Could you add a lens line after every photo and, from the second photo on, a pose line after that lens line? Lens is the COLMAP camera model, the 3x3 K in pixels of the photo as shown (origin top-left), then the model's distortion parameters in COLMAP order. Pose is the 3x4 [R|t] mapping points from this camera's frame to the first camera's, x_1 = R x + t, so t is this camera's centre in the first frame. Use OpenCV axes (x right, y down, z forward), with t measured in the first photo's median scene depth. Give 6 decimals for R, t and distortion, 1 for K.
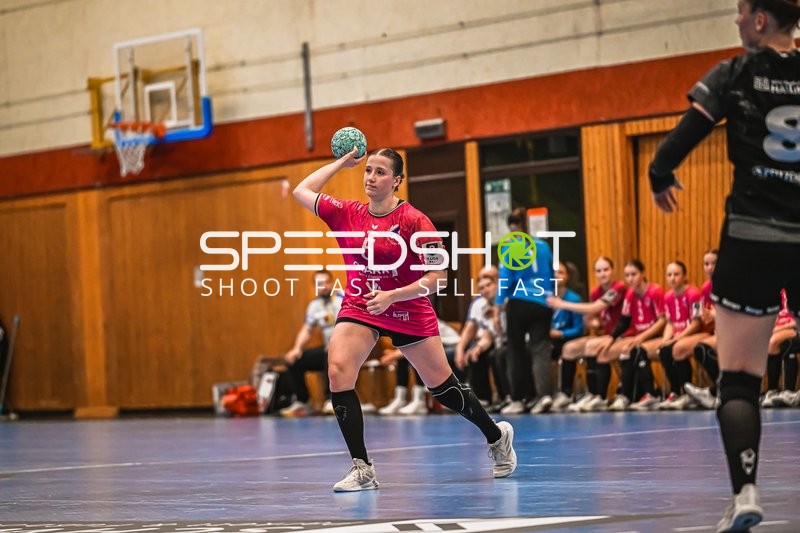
lens RADIAL K [[4011.8, 0, 396.3], [0, 4011.8, 263.7], [0, 0, 1]] dist [-0.095608, 0.000000]
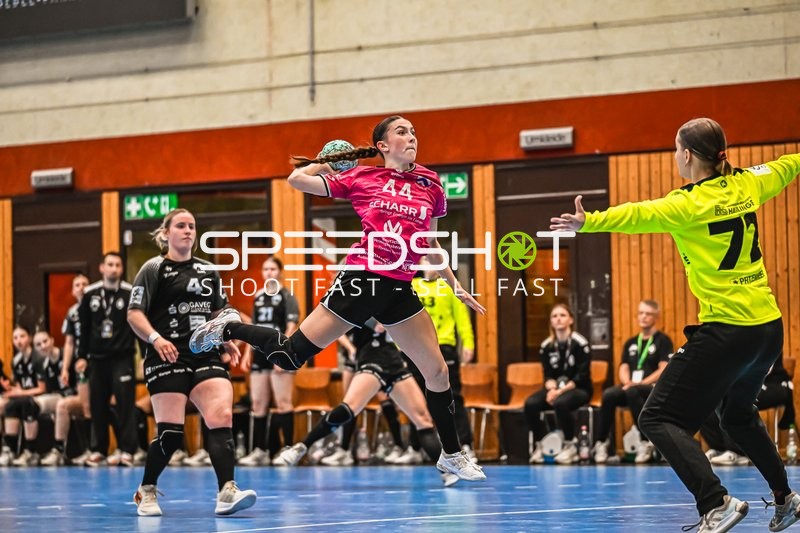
lens RADIAL K [[2730.6, 0, 399.6], [0, 2730.6, 266.7], [0, 0, 1]] dist [-0.193306, 0.000000]
pose [[0.890197, 0.045982, 0.453249, -0.274541], [-0.027902, 0.998529, -0.046499, 0.021507], [-0.454720, 0.028747, 0.890170, 0.455332]]
